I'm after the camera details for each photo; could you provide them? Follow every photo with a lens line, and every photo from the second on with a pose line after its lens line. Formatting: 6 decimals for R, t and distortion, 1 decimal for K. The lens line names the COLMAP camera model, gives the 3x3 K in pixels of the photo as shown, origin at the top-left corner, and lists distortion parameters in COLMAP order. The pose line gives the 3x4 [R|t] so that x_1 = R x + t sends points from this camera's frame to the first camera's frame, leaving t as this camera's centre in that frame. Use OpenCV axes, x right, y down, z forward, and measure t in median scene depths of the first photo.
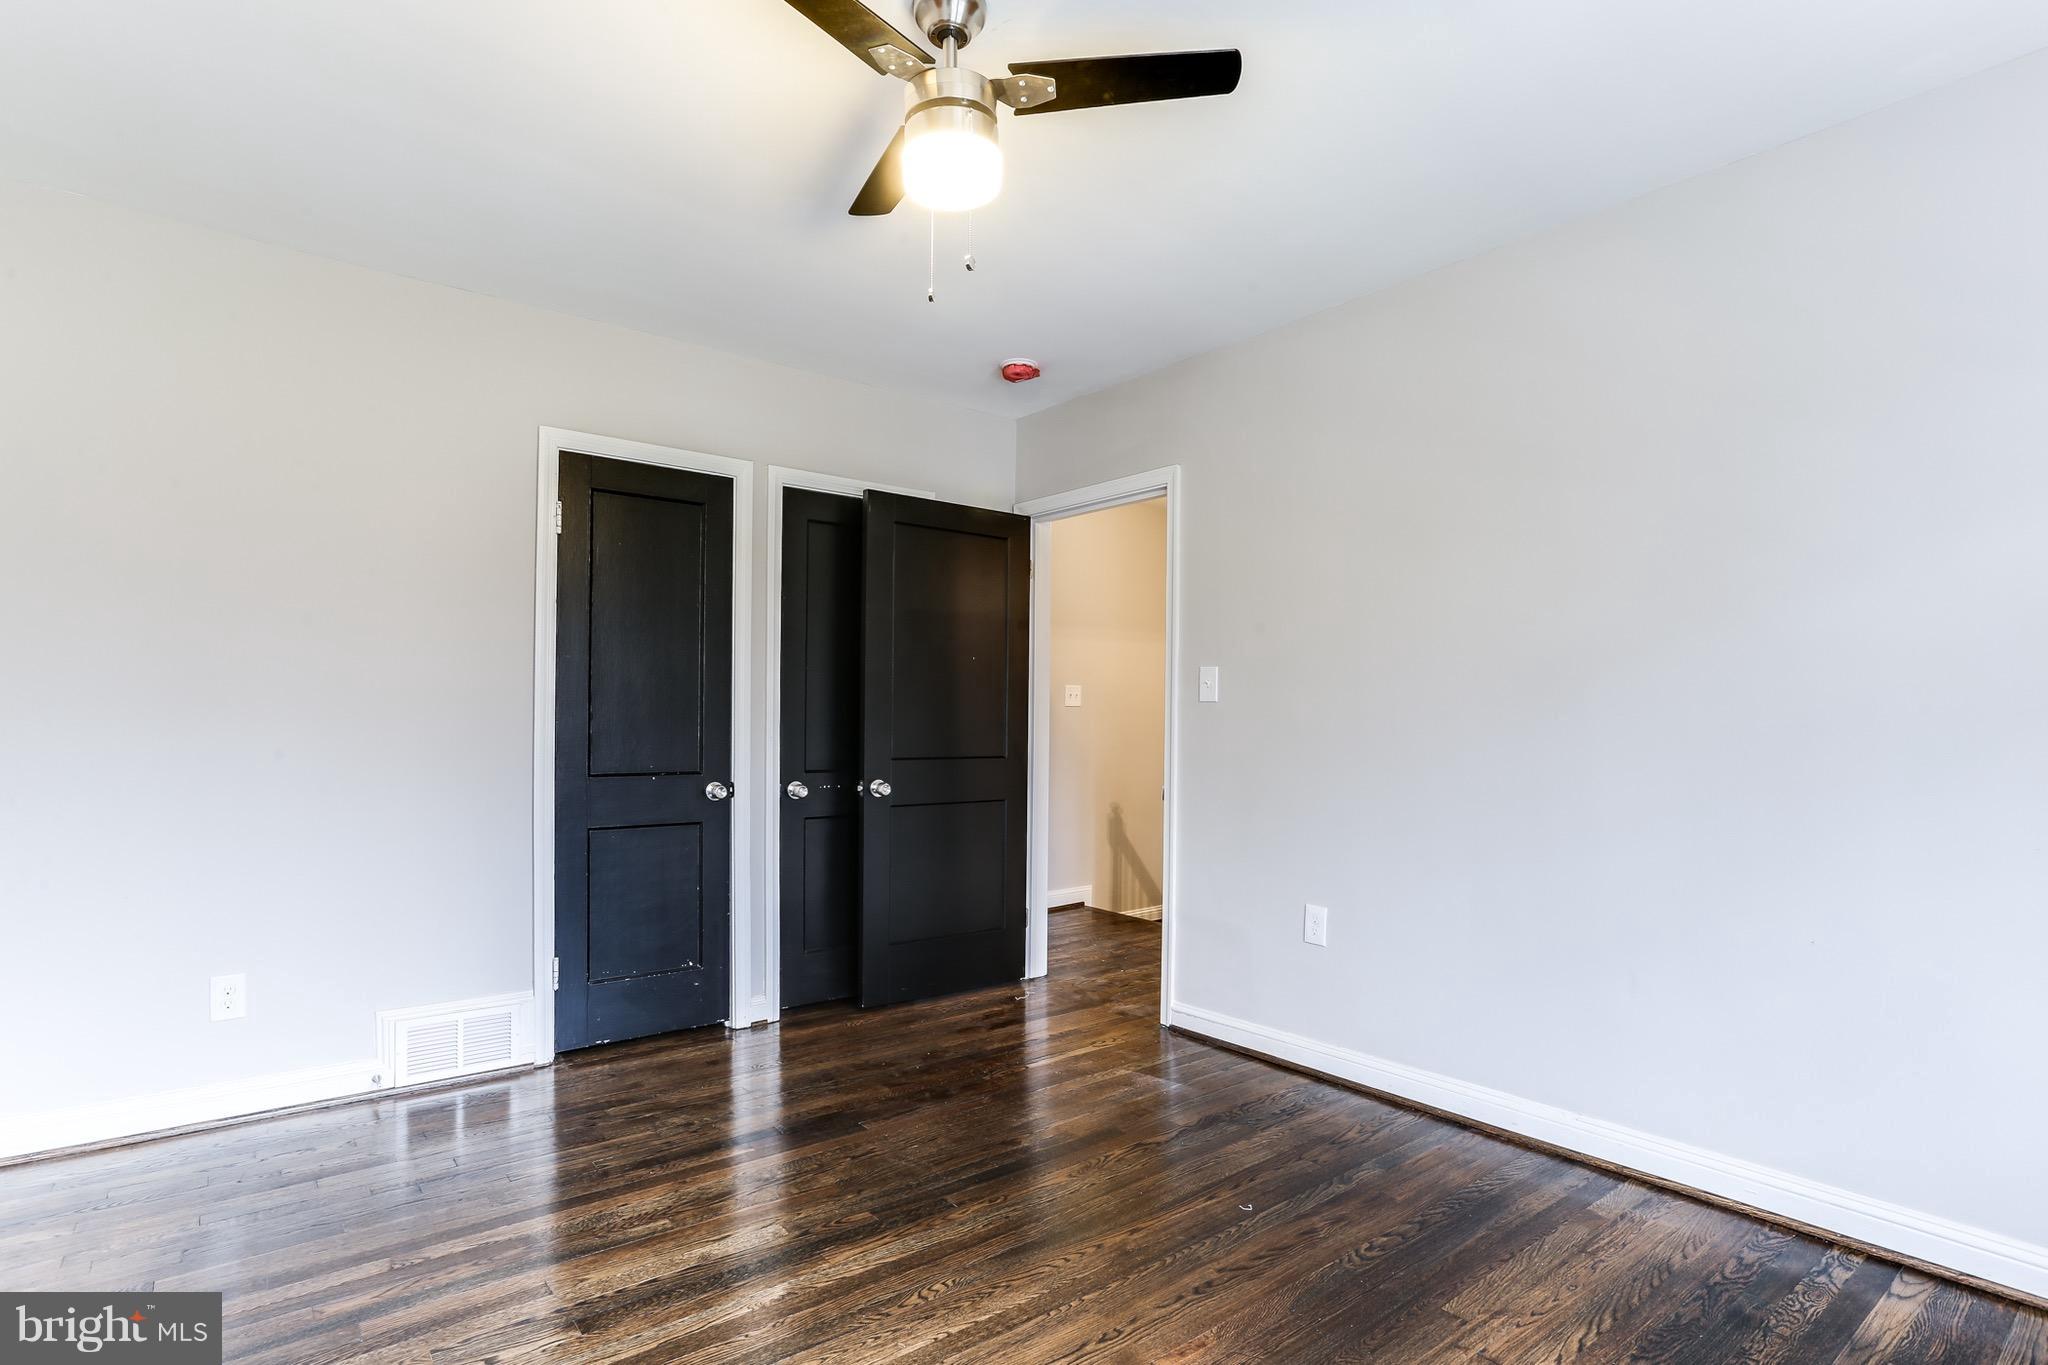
lens RADIAL K [[1075.3, 0, 1029.9], [0, 1075.3, 688.2], [0, 0, 1]] dist [0.002479, 0.000864]
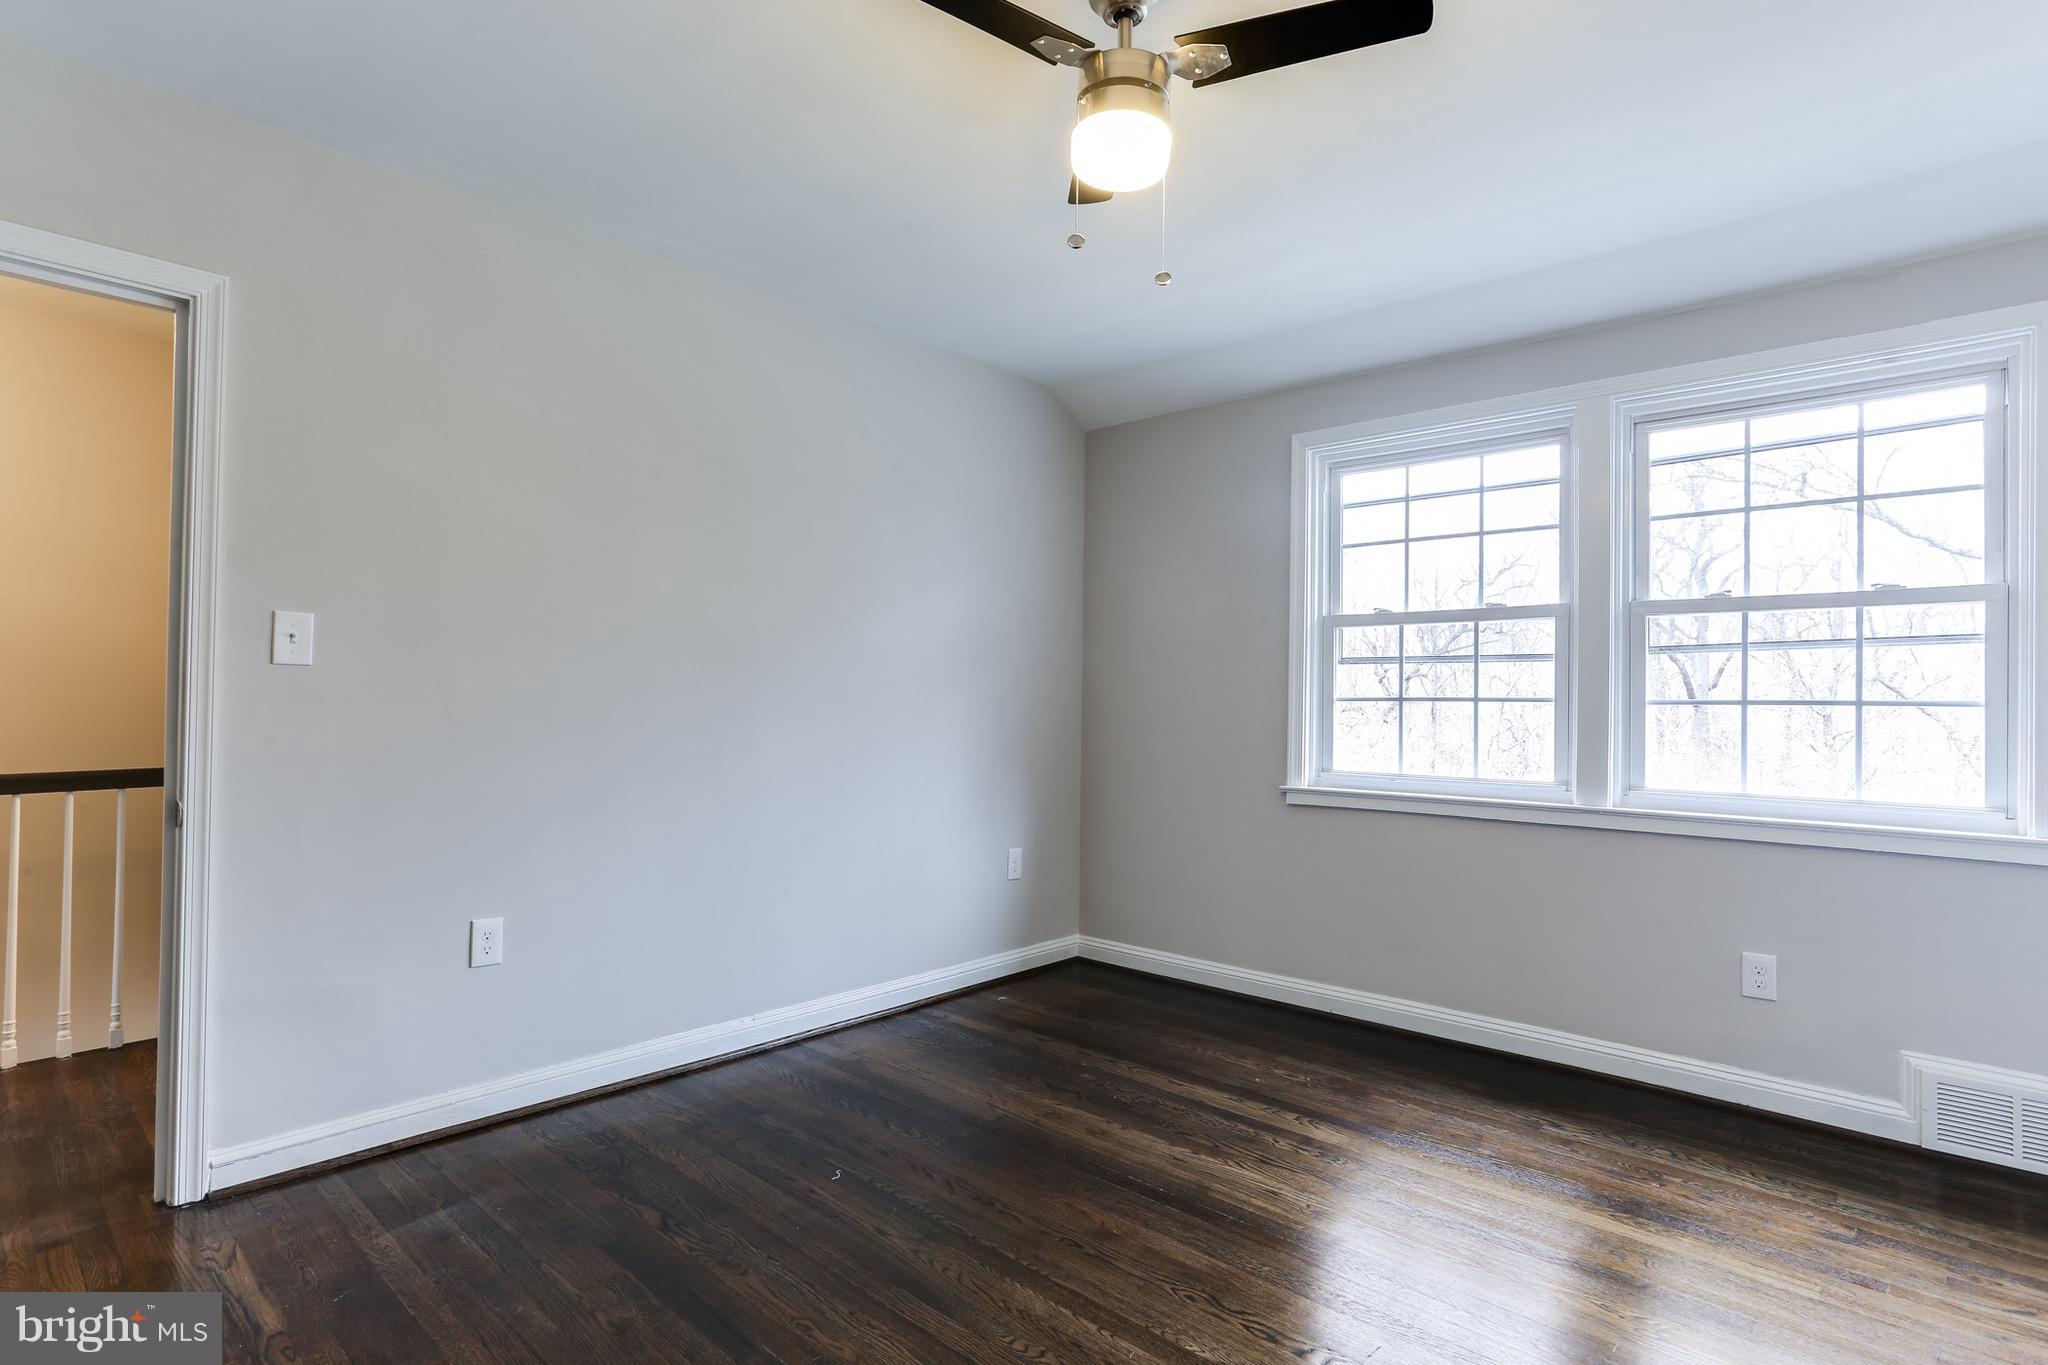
lens RADIAL K [[1075.3, 0, 1021.1], [0, 1075.3, 679.0], [0, 0, 1]] dist [0.002479, 0.000864]
pose [[-0.147855, 0.005625, 0.988993, -0.727353], [-0.035840, 0.999297, -0.011042, 0.017495], [-0.988359, -0.037078, -0.147550, 0.872607]]
